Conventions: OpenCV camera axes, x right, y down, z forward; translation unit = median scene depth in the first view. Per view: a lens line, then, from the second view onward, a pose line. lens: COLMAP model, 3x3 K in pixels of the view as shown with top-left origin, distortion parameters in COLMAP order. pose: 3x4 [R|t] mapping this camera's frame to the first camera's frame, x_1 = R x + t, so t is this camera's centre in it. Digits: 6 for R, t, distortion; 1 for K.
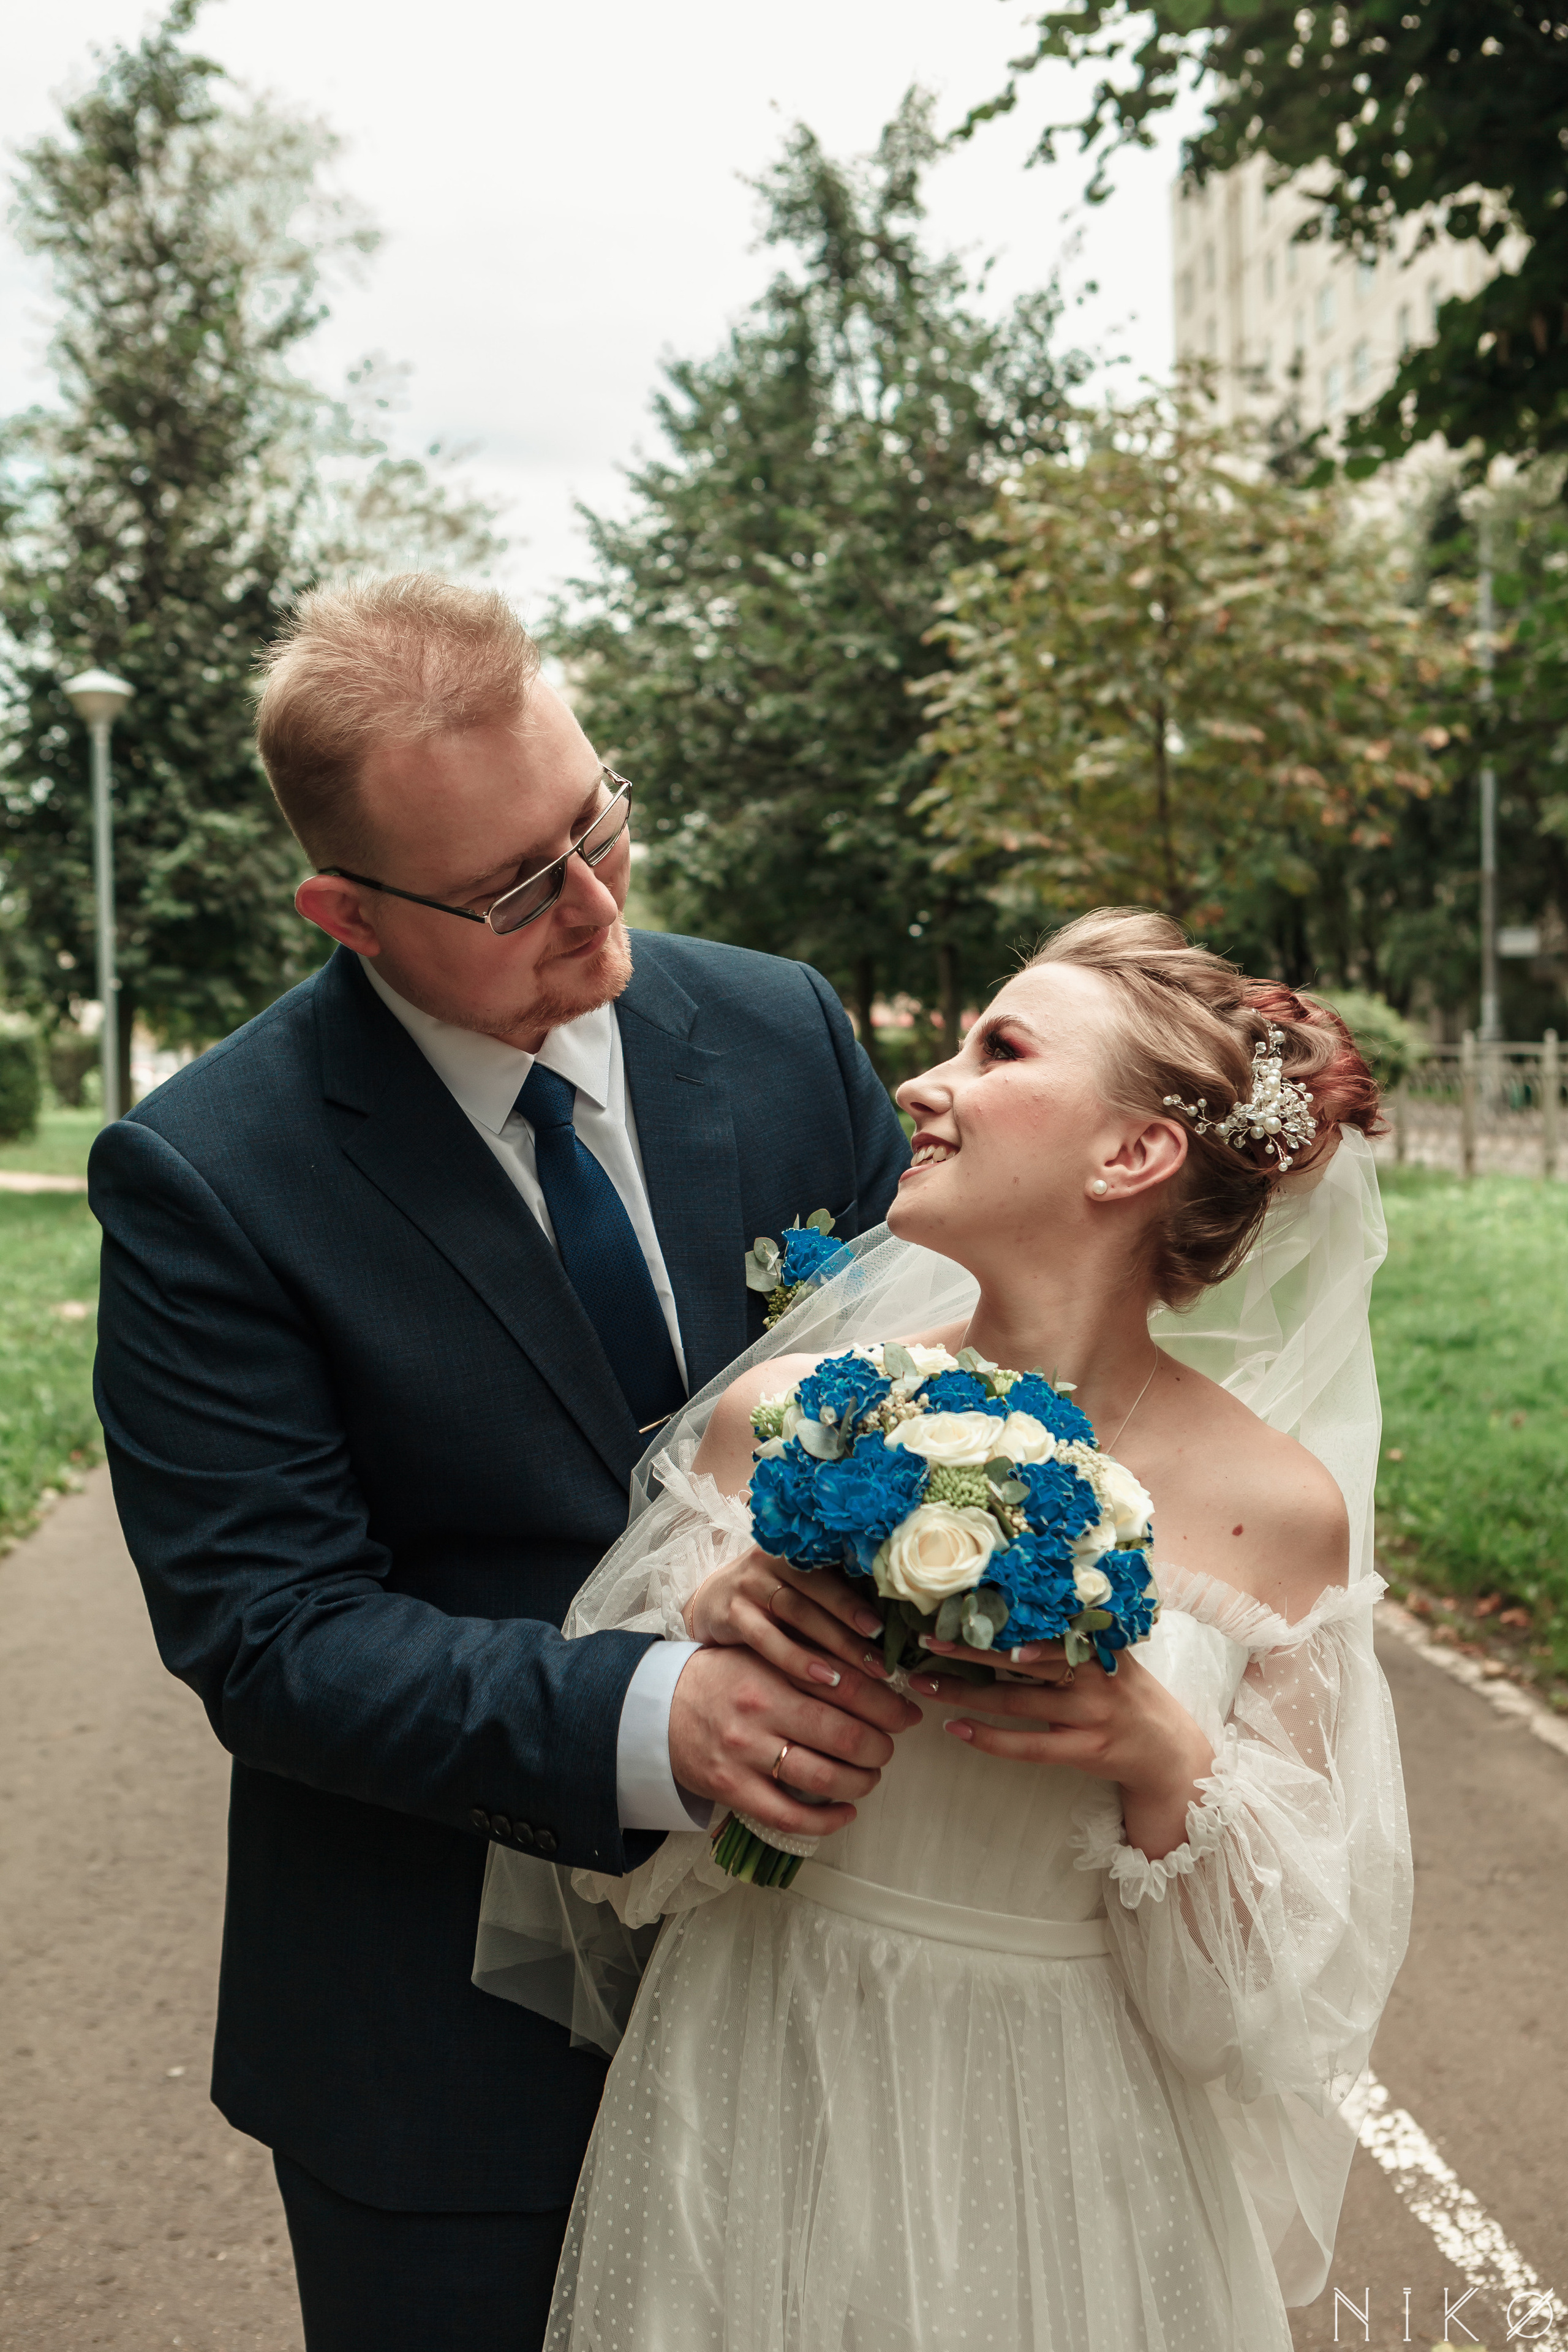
lens RADIAL K [[2725.4, 0, 803.2], [0, 2725.4, 1154.2], [0, 0, 1]] dist [-0.023318, 0.000000]
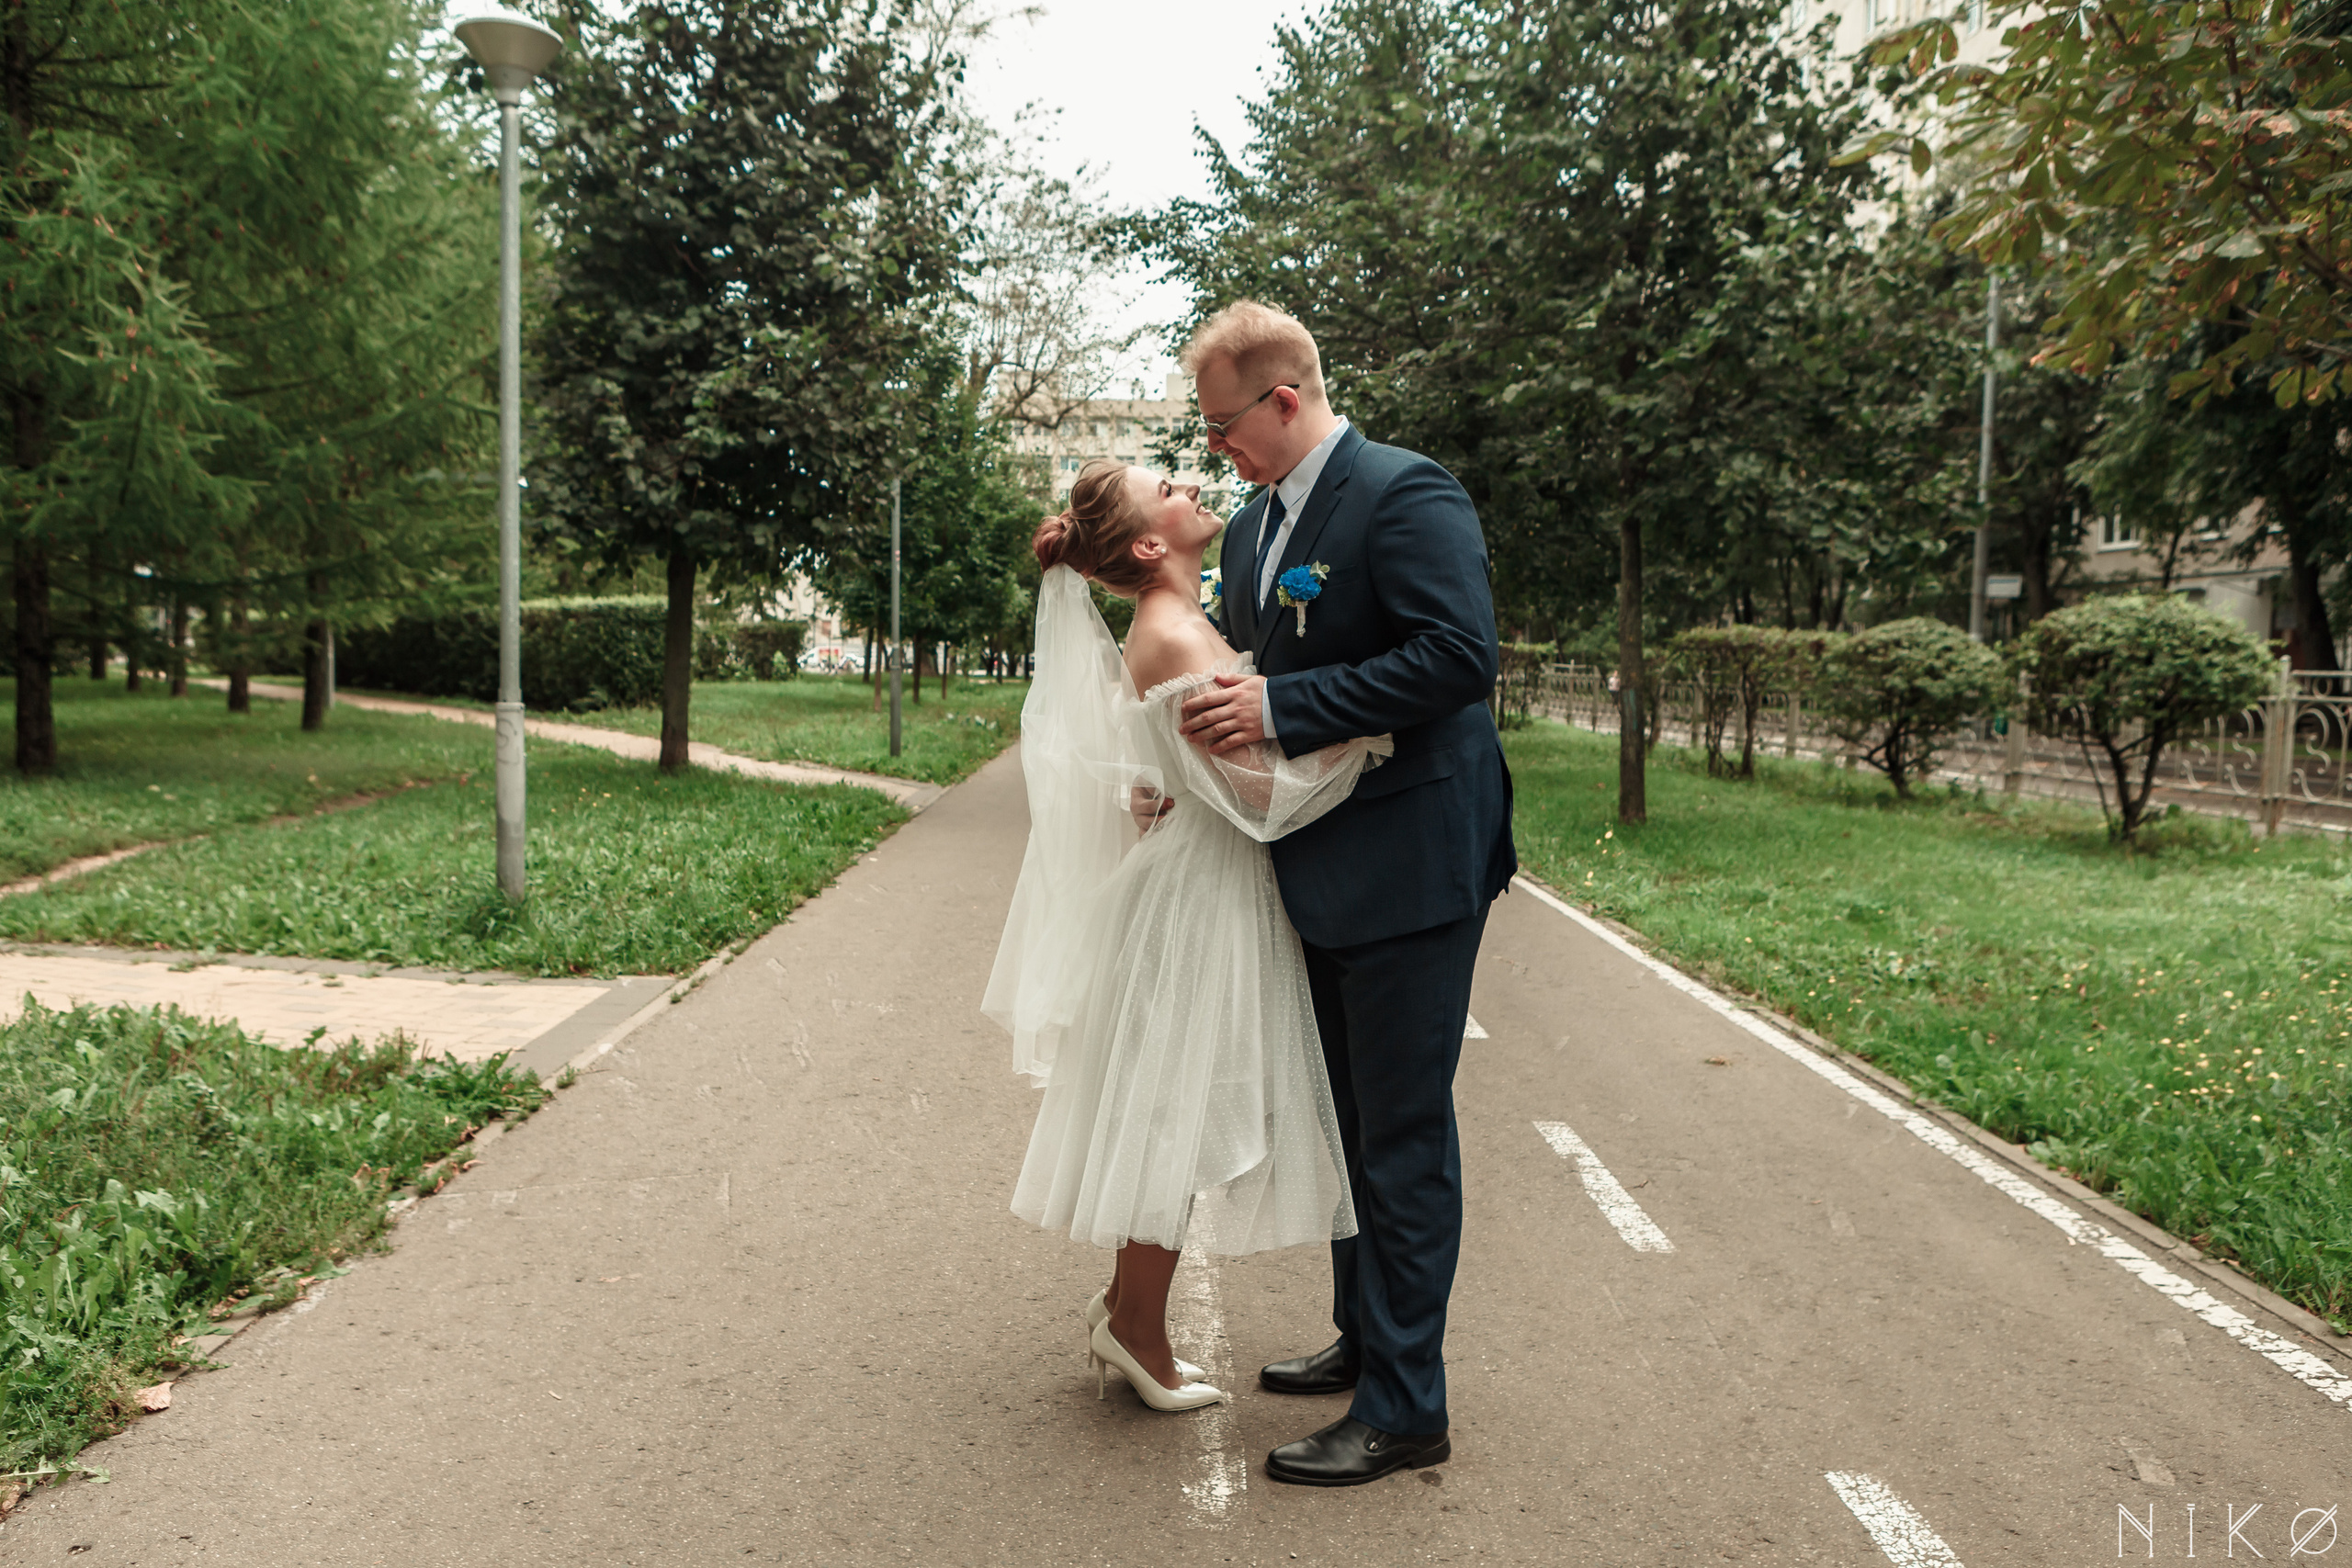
lens RADIAL K [[1772.9, 0, 1184.9], [0, 1772.9, 847.7], [0, 0, 1]] dist [-0.037618, 0.020968]
pose [[0.996584, 0.050564, -0.065304, -0.043082], [-0.046068, 0.996579, 0.068609, -0.007480], [0.068549, -0.065366, 0.995504, 0.434098]]
